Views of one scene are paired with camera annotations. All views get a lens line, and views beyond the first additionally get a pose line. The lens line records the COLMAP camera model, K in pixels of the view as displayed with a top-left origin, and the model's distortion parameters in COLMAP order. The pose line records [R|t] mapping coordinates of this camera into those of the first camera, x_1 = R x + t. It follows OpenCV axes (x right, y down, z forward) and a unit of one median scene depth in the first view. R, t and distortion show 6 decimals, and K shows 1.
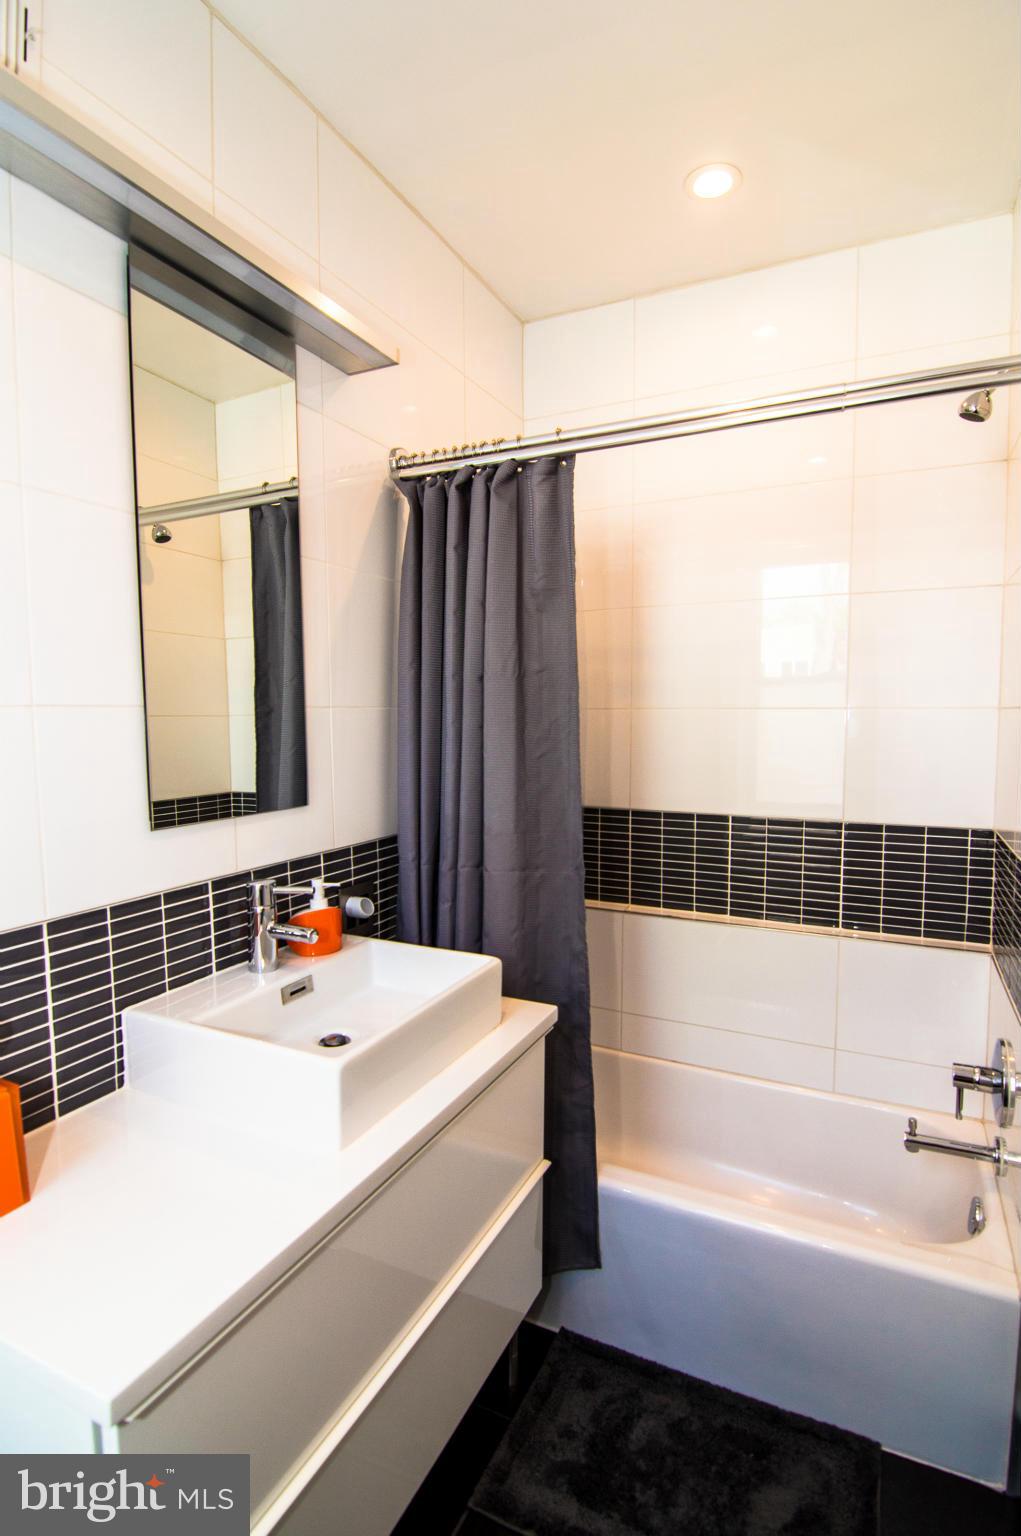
lens RADIAL K [[753.1, 0, 510.5], [0, 753.1, 768.0], [0, 0, 1]] dist [-0.001715, -0.012801]
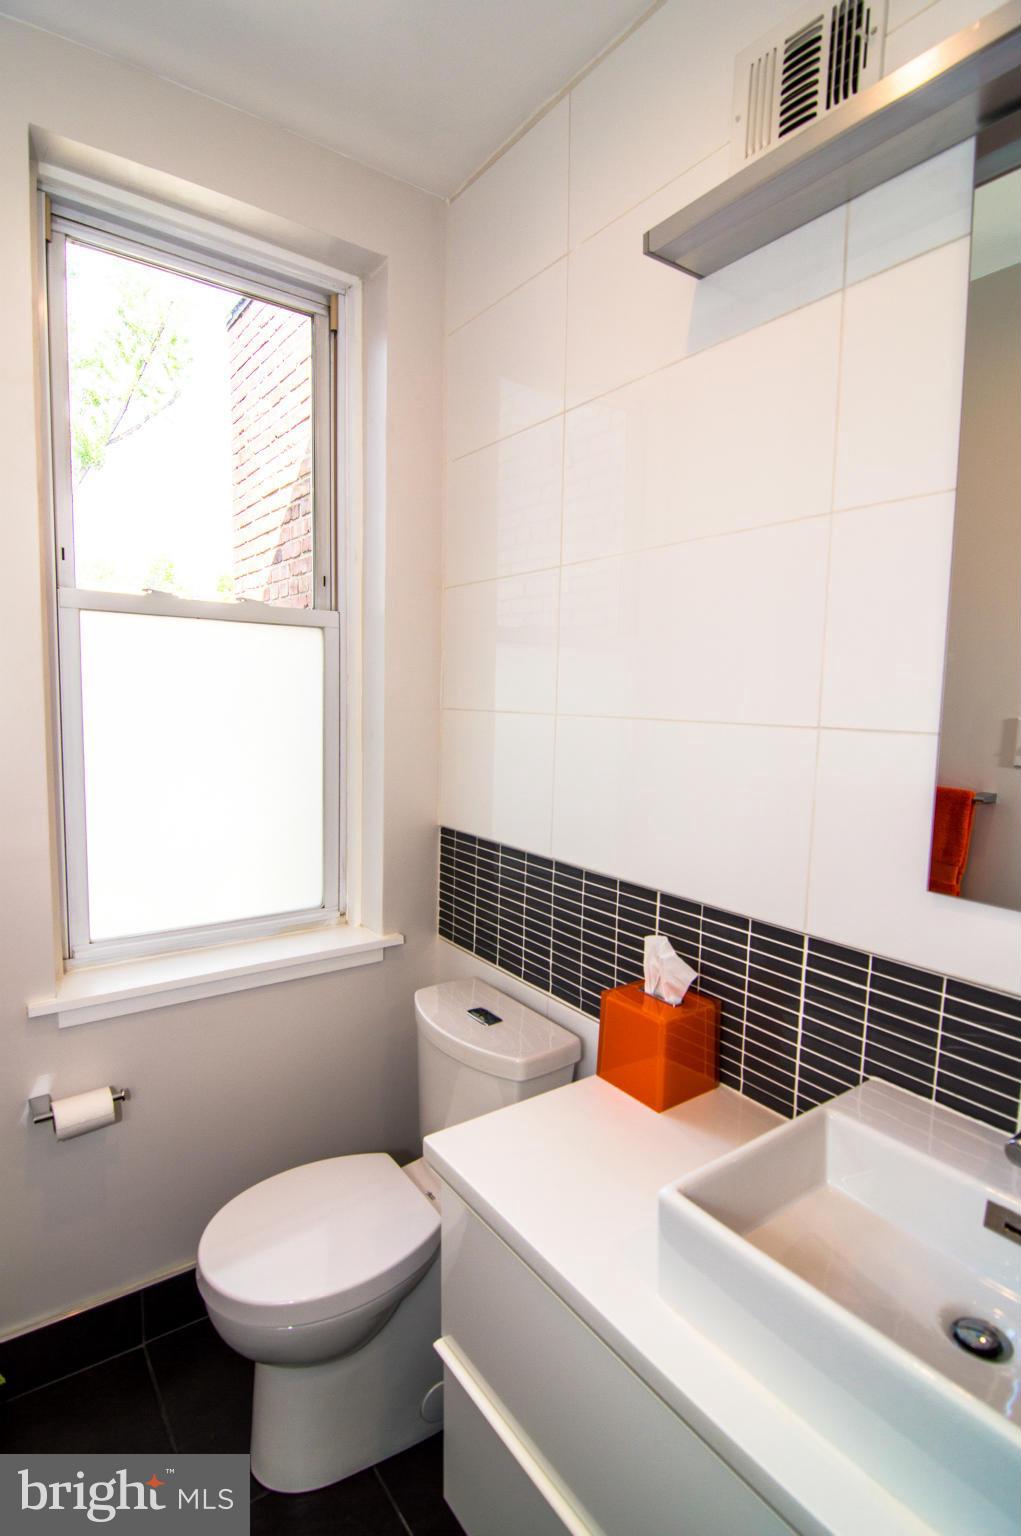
lens RADIAL K [[753.1, 0, 510.5], [0, 753.1, 768.0], [0, 0, 1]] dist [-0.001715, -0.012801]
pose [[-0.459220, 0.083723, -0.884368, 0.436736], [-0.081003, 0.987454, 0.135544, -0.122011], [0.884622, 0.133881, -0.446677, 0.993538]]
